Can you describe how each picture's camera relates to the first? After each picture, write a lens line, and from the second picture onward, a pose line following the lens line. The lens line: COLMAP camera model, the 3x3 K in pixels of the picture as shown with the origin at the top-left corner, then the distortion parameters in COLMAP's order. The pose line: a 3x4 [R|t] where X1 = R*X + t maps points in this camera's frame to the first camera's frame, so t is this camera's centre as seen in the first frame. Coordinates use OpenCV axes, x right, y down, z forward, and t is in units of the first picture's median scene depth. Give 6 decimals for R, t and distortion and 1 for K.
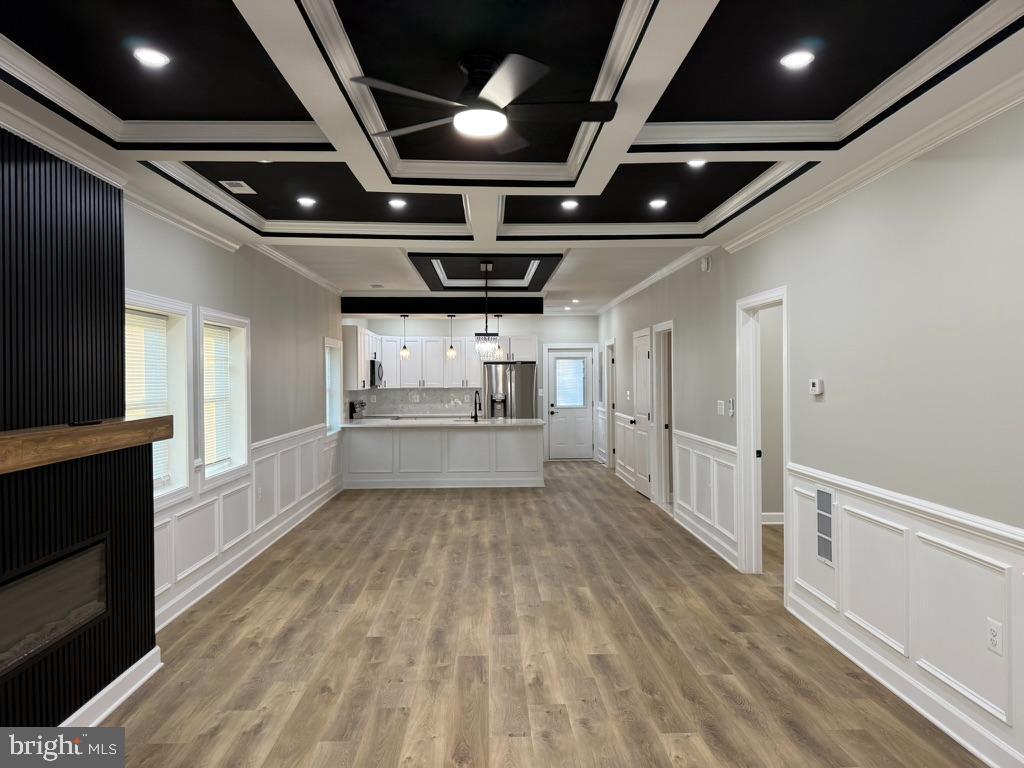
lens RADIAL K [[713.8, 0, 509.0], [0, 713.8, 382.0], [0, 0, 1]] dist [0.090627, -0.153147]
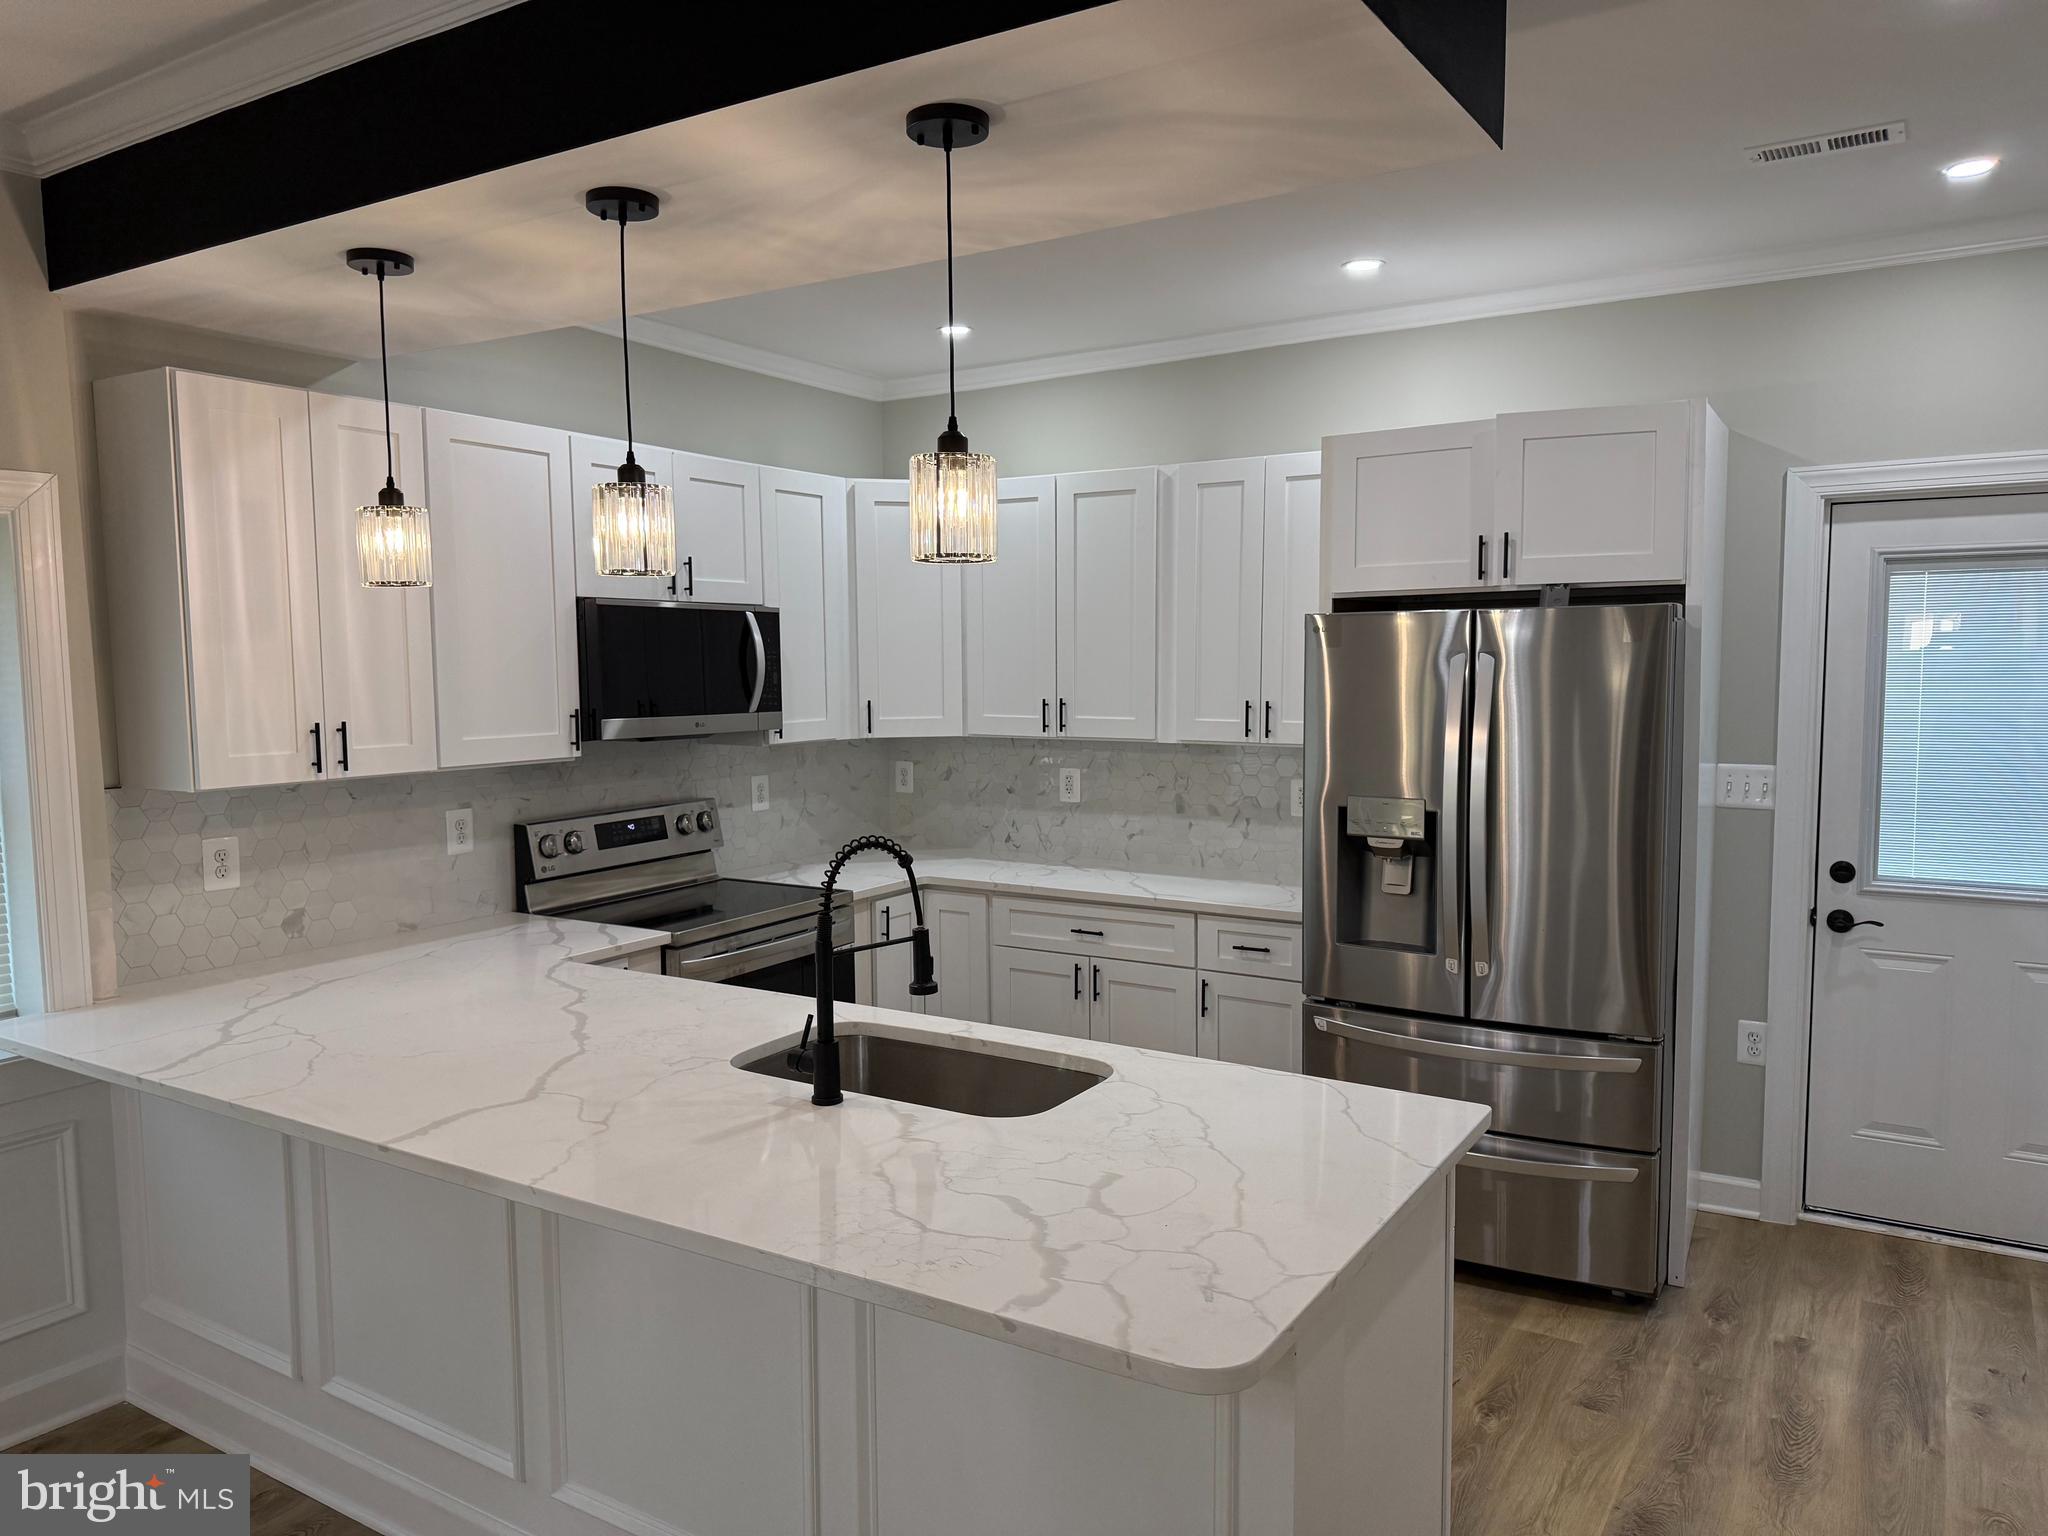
lens RADIAL K [[1427.6, 0, 1017.9], [0, 1427.6, 764.1], [0, 0, 1]] dist [0.090627, -0.153147]
pose [[0.828179, 0.041653, -0.558914, 0.216238], [0.001975, 0.997012, 0.077228, -0.036714], [0.560460, -0.065062, 0.825622, 1.611935]]
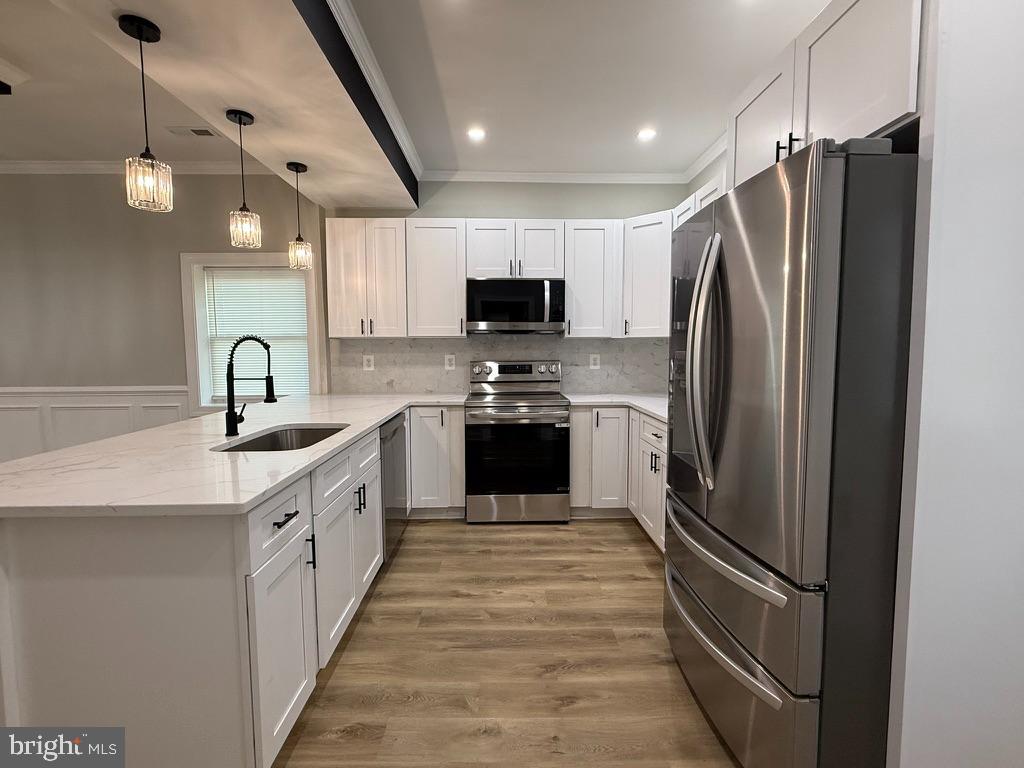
lens RADIAL K [[483.3, 0, 510.4], [0, 483.3, 384.3], [0, 0, 1]] dist [-0.000385, -0.000174]
pose [[-0.011776, 0.080382, -0.996695, 0.317105], [-0.000644, 0.996763, 0.080395, 0.035216], [0.999930, 0.001588, -0.011686, 2.221136]]
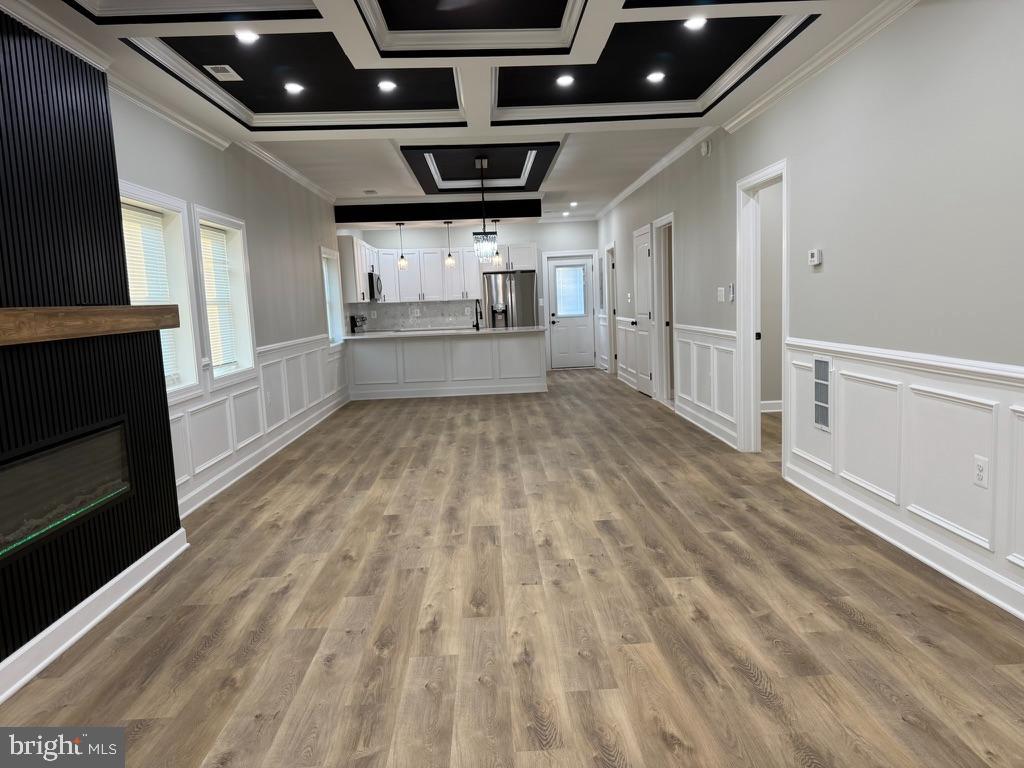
lens RADIAL K [[713.0, 0, 514.3], [0, 713.0, 387.0], [0, 0, 1]] dist [0.134765, -0.274072]
pose [[0.999277, -0.037894, 0.003229, -0.002349], [0.037293, 0.992989, 0.112169, 0.047227], [-0.007457, -0.111968, 0.993684, -0.015300]]
